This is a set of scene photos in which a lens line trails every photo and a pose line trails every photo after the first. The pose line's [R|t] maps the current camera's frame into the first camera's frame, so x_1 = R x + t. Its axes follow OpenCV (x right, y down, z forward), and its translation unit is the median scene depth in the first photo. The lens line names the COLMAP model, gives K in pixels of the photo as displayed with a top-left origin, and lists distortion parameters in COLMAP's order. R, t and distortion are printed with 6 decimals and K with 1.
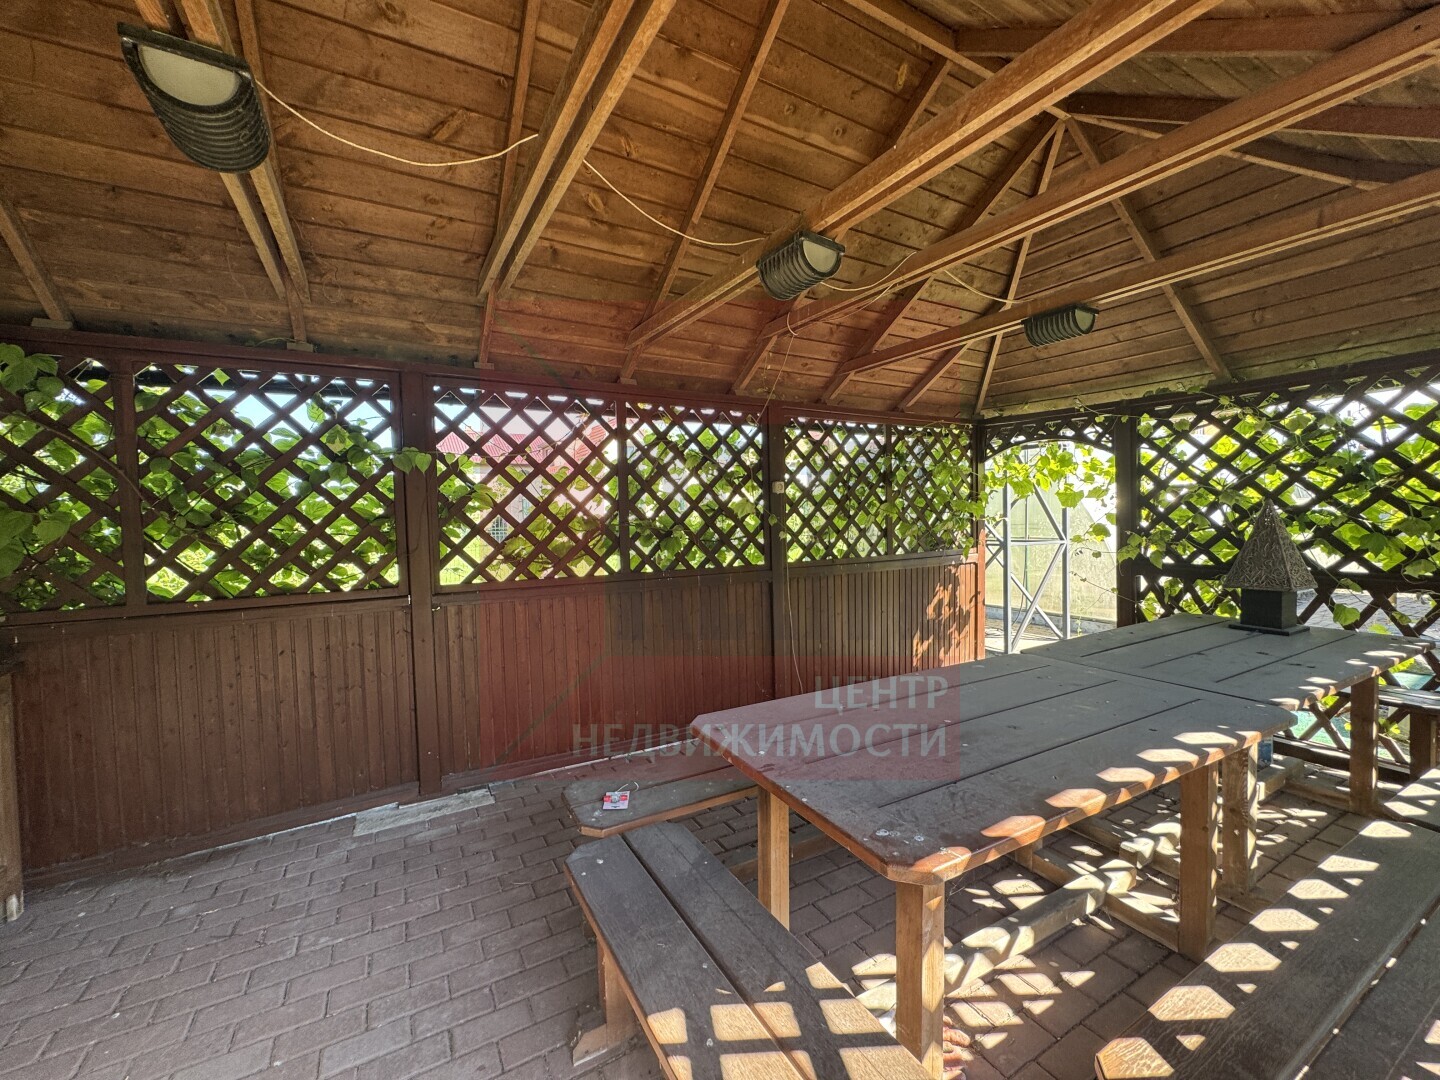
lens RADIAL K [[575.4, 0, 717.7], [0, 575.4, 540.7], [0, 0, 1]] dist [-0.002302, -0.000003]
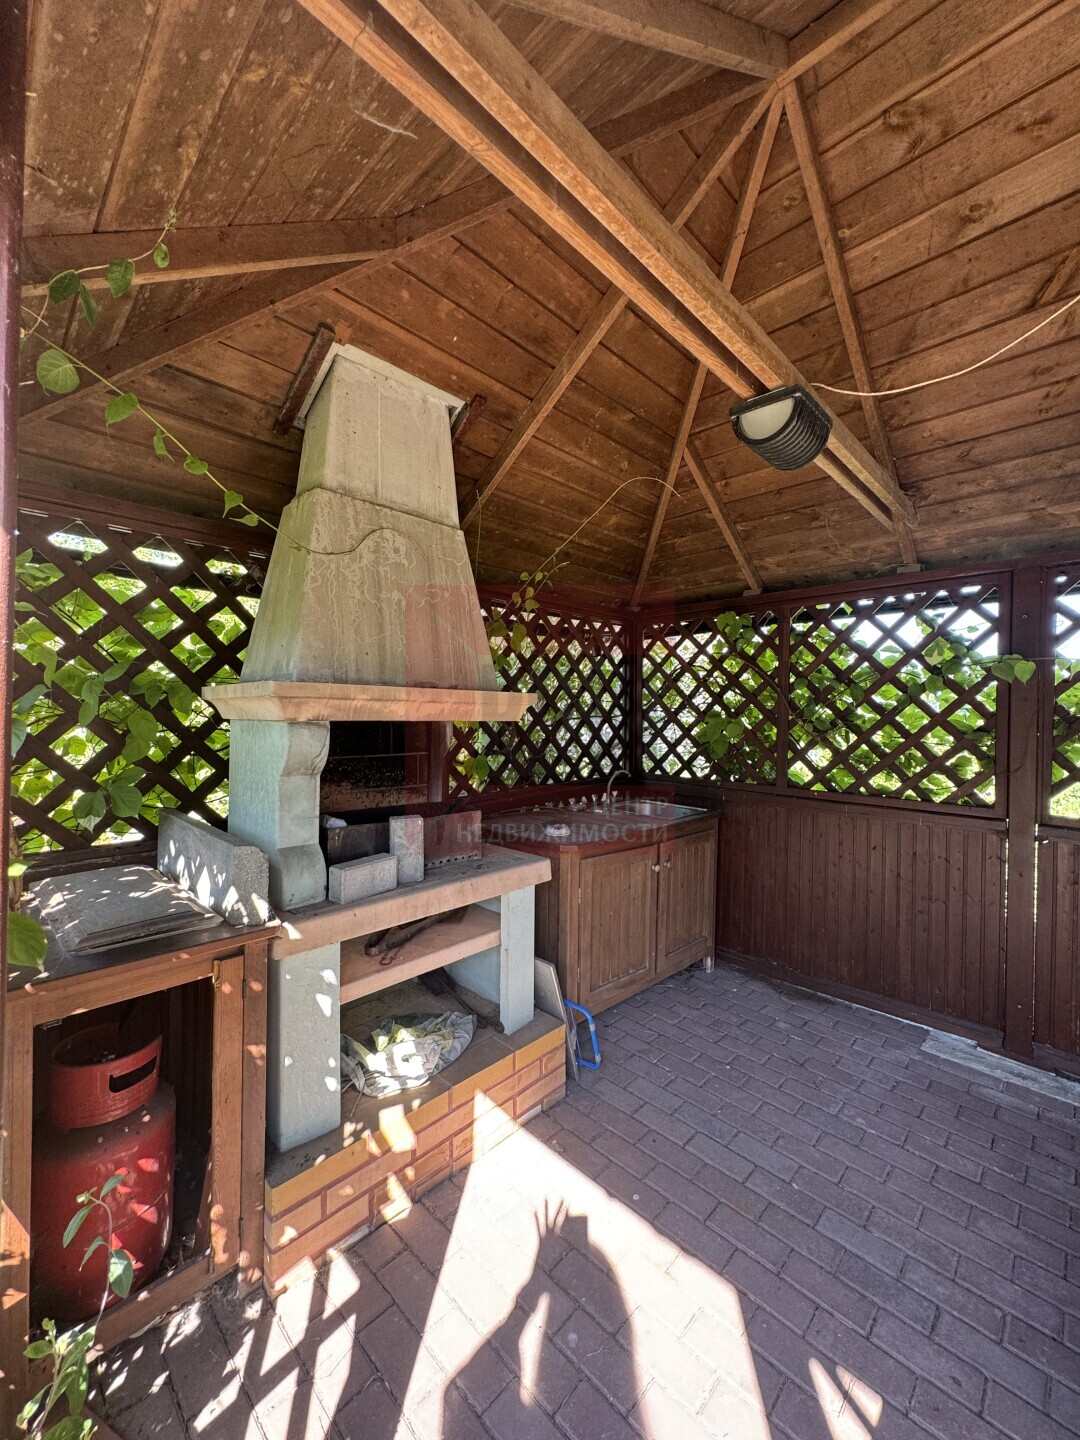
lens RADIAL K [[575.4, 0, 538.2], [0, 575.4, 718.2], [0, 0, 1]] dist [-0.002302, -0.000003]
pose [[0.270854, 0.034602, -0.961998, 0.127365], [-0.063586, 0.997814, 0.017987, -0.033889], [0.960518, 0.056298, 0.272462, 0.058540]]
